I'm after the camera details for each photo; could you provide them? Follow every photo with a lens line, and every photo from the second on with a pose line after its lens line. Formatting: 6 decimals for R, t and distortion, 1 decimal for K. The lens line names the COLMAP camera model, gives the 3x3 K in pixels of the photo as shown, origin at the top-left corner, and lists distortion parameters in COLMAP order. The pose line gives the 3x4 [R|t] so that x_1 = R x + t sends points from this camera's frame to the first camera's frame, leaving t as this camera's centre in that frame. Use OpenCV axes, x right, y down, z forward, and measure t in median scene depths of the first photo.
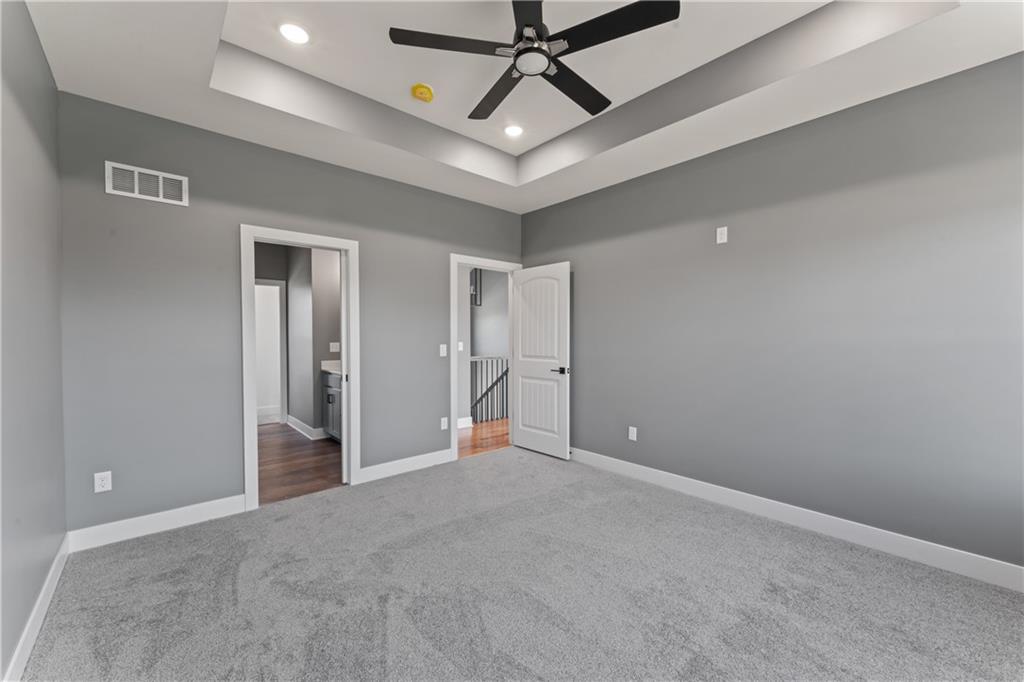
lens RADIAL K [[403.1, 0, 512.0], [0, 403.1, 341.0], [0, 0, 1]] dist [0.000228, 0.000128]
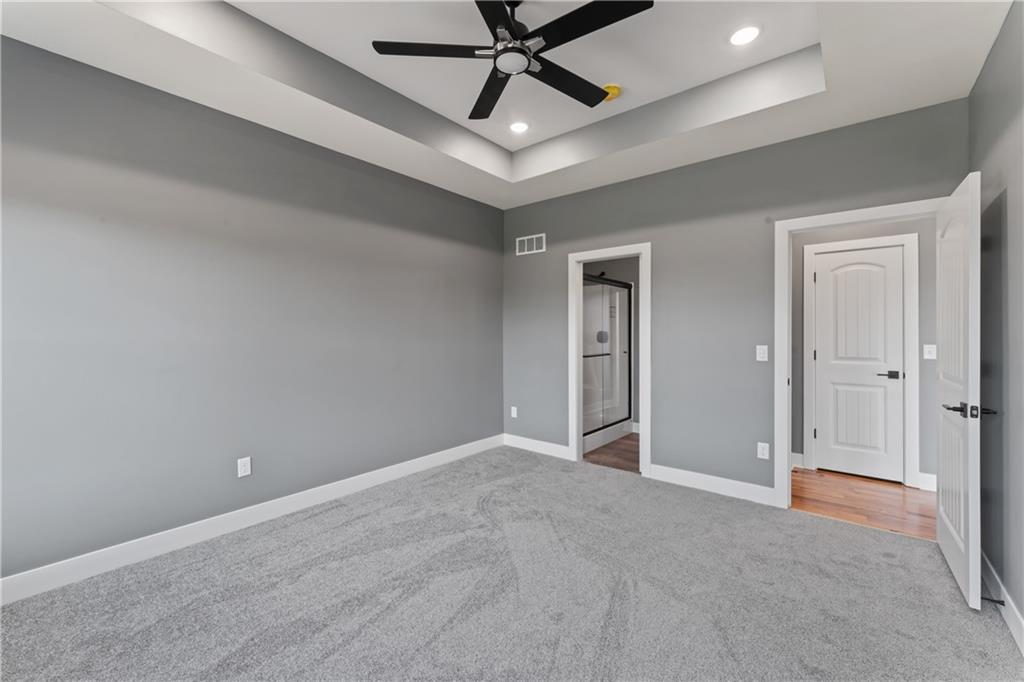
lens RADIAL K [[417.7, 0, 513.0], [0, 417.7, 328.8], [0, 0, 1]] dist [0.000244, -0.000066]
pose [[0.159203, -0.007326, -0.987219, 0.733612], [-0.014197, 0.999852, -0.009709, -0.011419], [0.987144, 0.015561, 0.159075, 0.575450]]
